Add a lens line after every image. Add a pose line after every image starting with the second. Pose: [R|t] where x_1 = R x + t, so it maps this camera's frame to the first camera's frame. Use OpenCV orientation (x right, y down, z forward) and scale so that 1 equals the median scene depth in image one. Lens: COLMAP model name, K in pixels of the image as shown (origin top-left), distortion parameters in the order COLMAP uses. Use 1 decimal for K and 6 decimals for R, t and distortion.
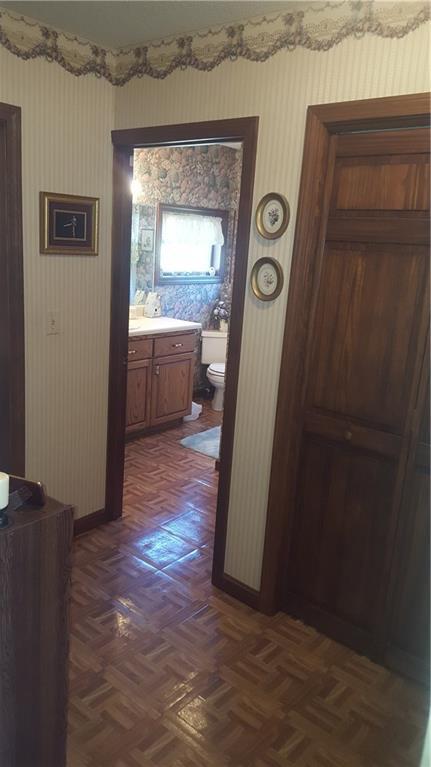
lens RADIAL K [[581.3, 0, 213.4], [0, 581.3, 384.2], [0, 0, 1]] dist [0.032046, -0.009746]
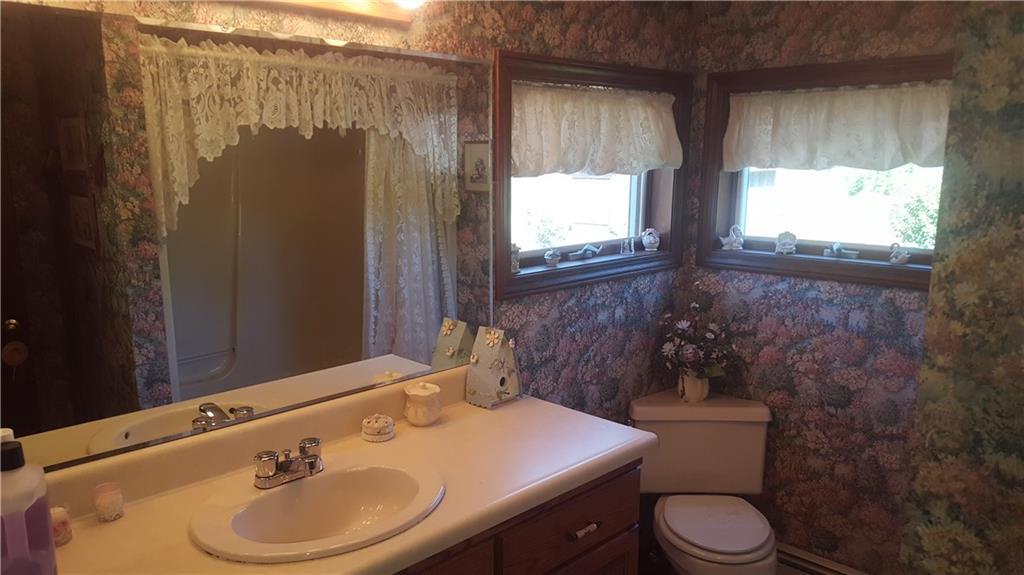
lens RADIAL K [[776.1, 0, 509.6], [0, 776.1, 291.9], [0, 0, 1]] dist [0.032046, -0.009746]
pose [[0.994113, -0.047842, -0.097214, -0.050613], [0.040606, 0.996349, -0.075093, -0.143167], [0.100452, 0.070703, 0.992427, 0.566157]]
